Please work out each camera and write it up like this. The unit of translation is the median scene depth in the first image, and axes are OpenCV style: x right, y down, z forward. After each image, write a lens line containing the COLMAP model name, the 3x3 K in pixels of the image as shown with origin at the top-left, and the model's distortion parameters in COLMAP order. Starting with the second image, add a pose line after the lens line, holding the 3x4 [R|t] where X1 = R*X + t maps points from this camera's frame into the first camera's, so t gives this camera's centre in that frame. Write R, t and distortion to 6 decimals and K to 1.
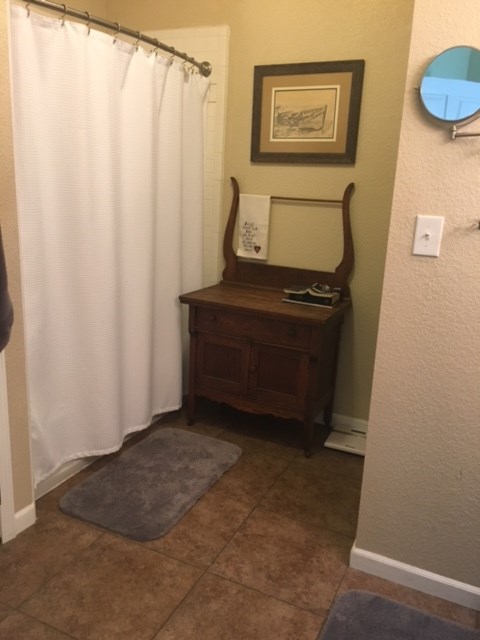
lens RADIAL K [[543.9, 0, 240.1], [0, 543.9, 318.1], [0, 0, 1]] dist [0.011132, -0.035686]
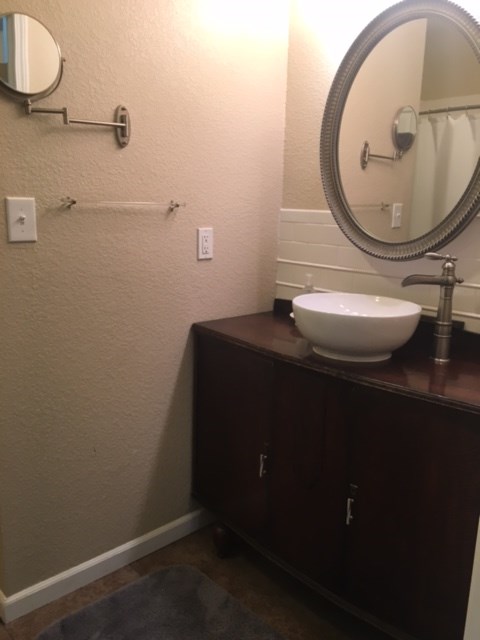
lens RADIAL K [[543.9, 0, 240.4], [0, 543.9, 321.4], [0, 0, 1]] dist [0.011132, -0.035686]
pose [[0.352410, -0.231638, 0.906725, -0.389603], [0.223338, 0.961705, 0.158881, -0.050925], [-0.908805, 0.146515, 0.390648, 0.339158]]
